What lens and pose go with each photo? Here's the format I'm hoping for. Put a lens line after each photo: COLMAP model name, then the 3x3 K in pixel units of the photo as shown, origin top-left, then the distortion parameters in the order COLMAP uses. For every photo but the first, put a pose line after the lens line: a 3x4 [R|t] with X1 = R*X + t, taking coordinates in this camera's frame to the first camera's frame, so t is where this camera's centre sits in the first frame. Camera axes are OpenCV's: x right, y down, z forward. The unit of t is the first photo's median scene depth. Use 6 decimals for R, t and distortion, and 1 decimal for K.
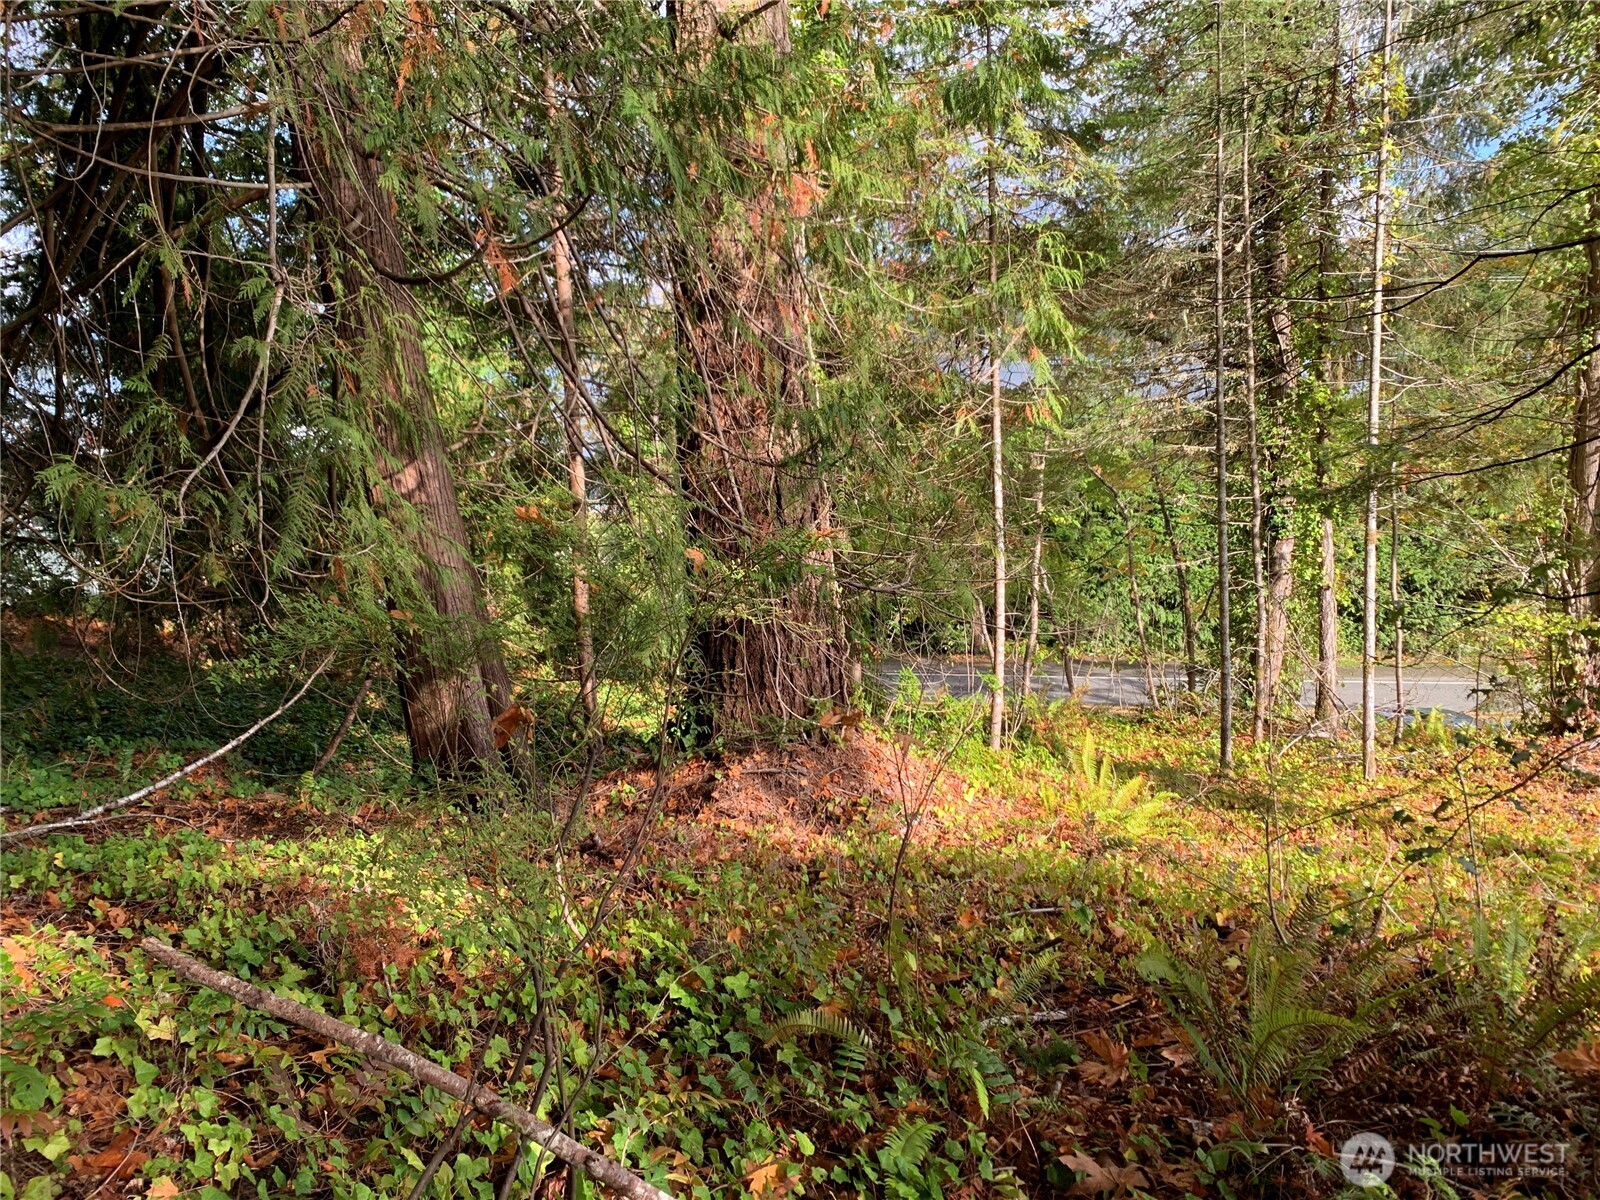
lens RADIAL K [[1220.3, 0, 798.2], [0, 1220.3, 597.9], [0, 0, 1]] dist [0.020715, -0.010801]
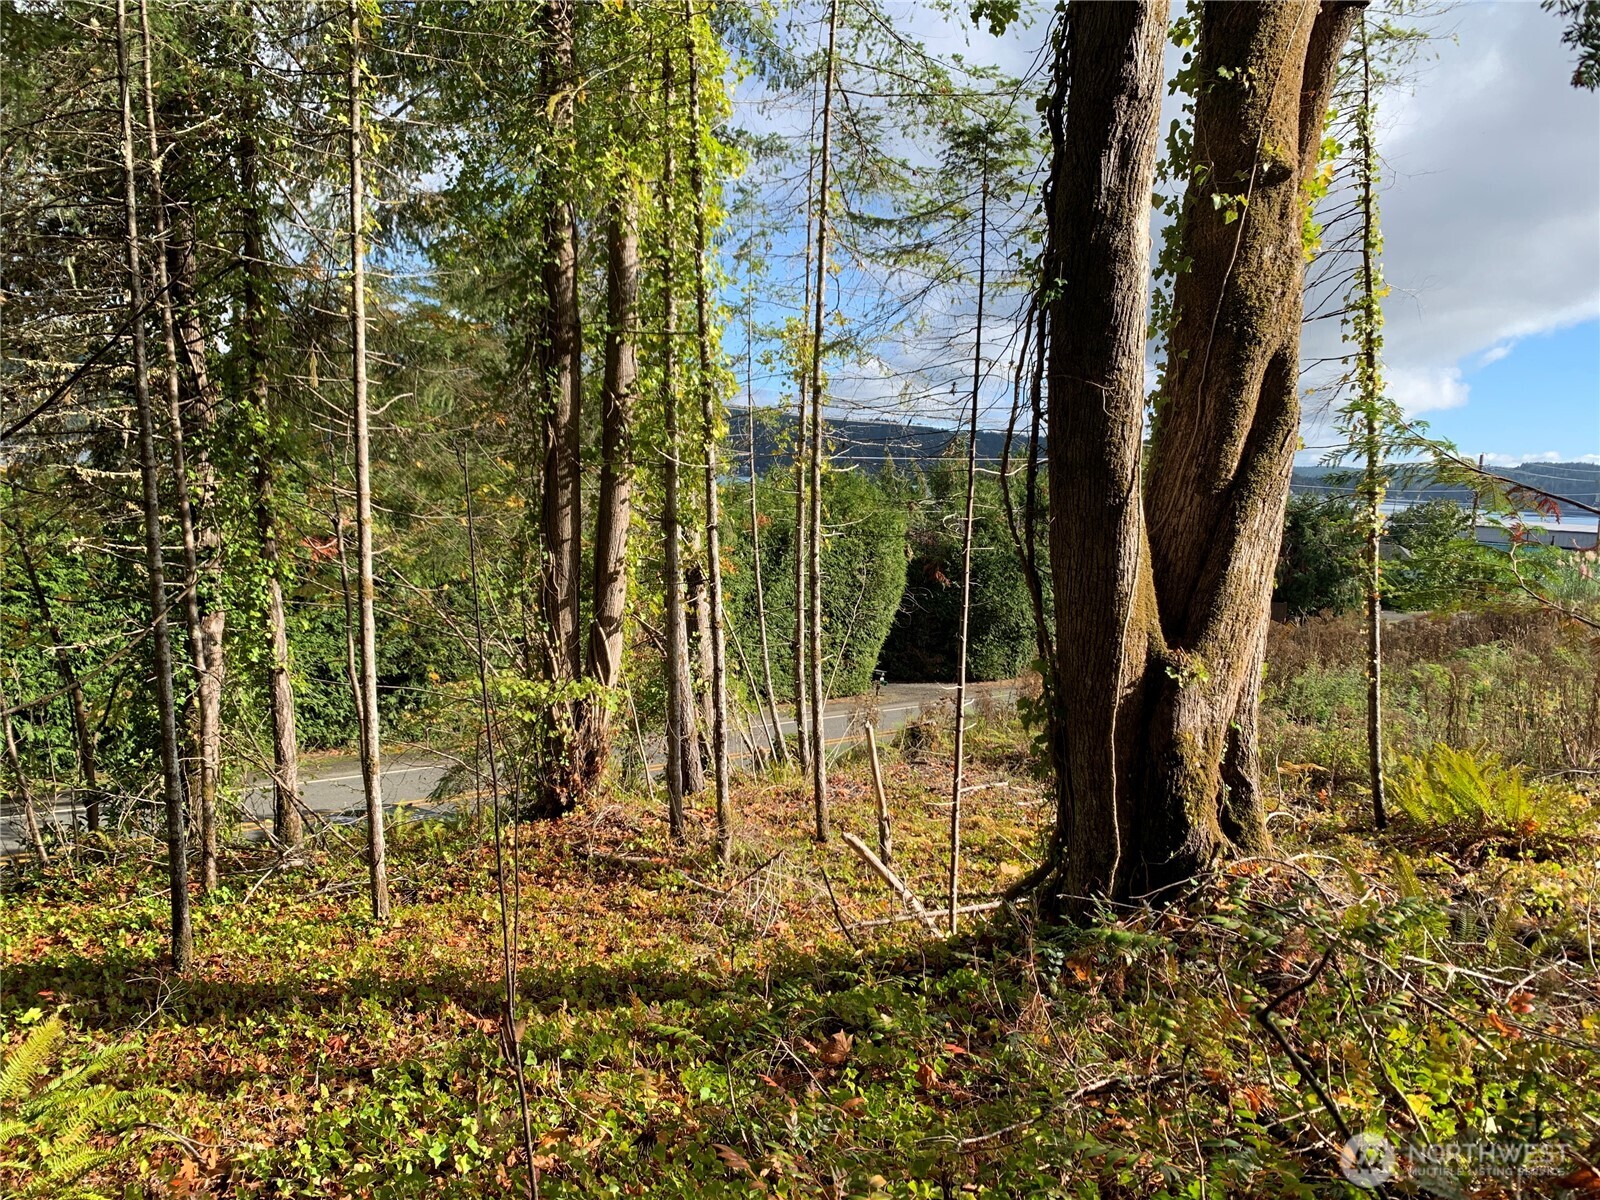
lens RADIAL K [[1217.9, 0, 797.5], [0, 1217.9, 617.4], [0, 0, 1]] dist [0.000284, -0.006381]
pose [[0.650240, -0.024226, 0.759342, 0.059034], [0.075549, 0.996599, -0.032899, 0.008444], [-0.755963, 0.078760, 0.649859, 0.250996]]
